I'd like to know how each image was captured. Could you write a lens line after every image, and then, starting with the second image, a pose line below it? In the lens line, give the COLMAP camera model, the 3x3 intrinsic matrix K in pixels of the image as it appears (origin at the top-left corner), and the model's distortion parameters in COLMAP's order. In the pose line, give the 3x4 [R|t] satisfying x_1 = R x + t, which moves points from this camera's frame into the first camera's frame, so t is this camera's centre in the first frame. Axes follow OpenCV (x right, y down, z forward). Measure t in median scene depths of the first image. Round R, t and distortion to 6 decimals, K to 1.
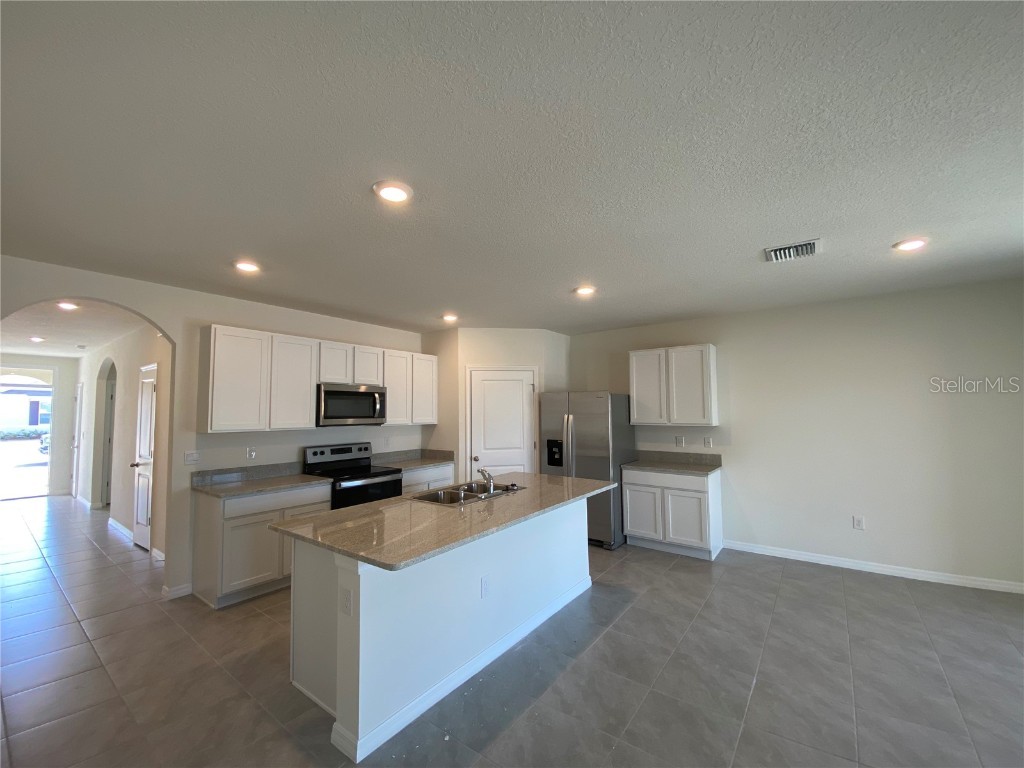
lens RADIAL K [[416.7, 0, 505.9], [0, 416.7, 386.9], [0, 0, 1]] dist [0.015670, -0.017363]
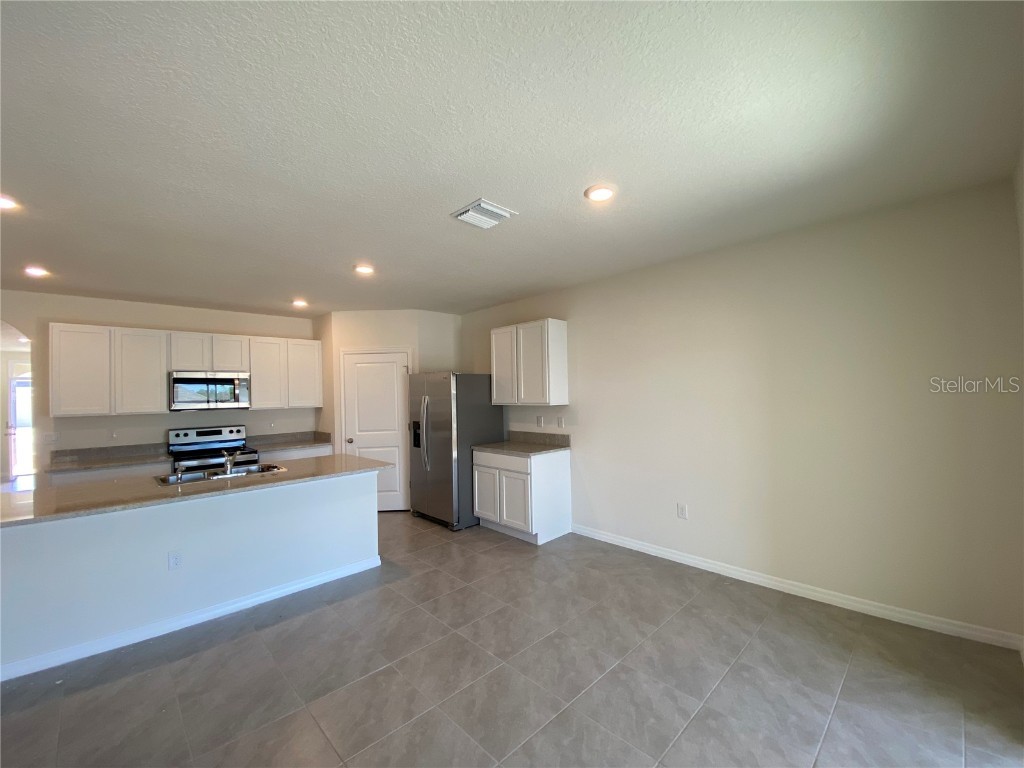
lens RADIAL K [[413.8, 0, 512.0], [0, 413.8, 384.0], [0, 0, 1]] dist [0.023055, -0.022355]
pose [[0.987614, -0.021752, -0.155391, 0.544076], [0.027367, 0.999044, 0.034084, 0.010994], [0.154501, -0.037914, 0.987265, 0.060416]]
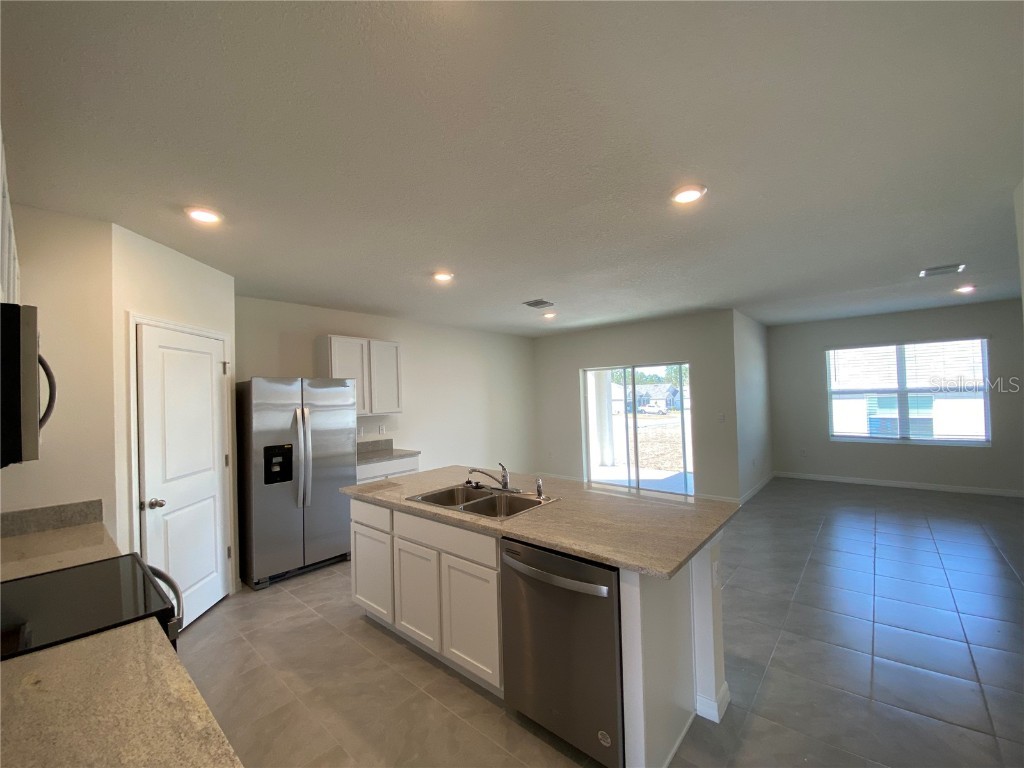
lens RADIAL K [[416.7, 0, 505.9], [0, 416.7, 386.9], [0, 0, 1]] dist [0.015670, -0.017363]
pose [[0.093253, 0.021643, 0.995407, -0.594257], [-0.021757, 0.999569, -0.019695, 0.037621], [-0.995405, -0.019820, 0.093684, 0.601208]]
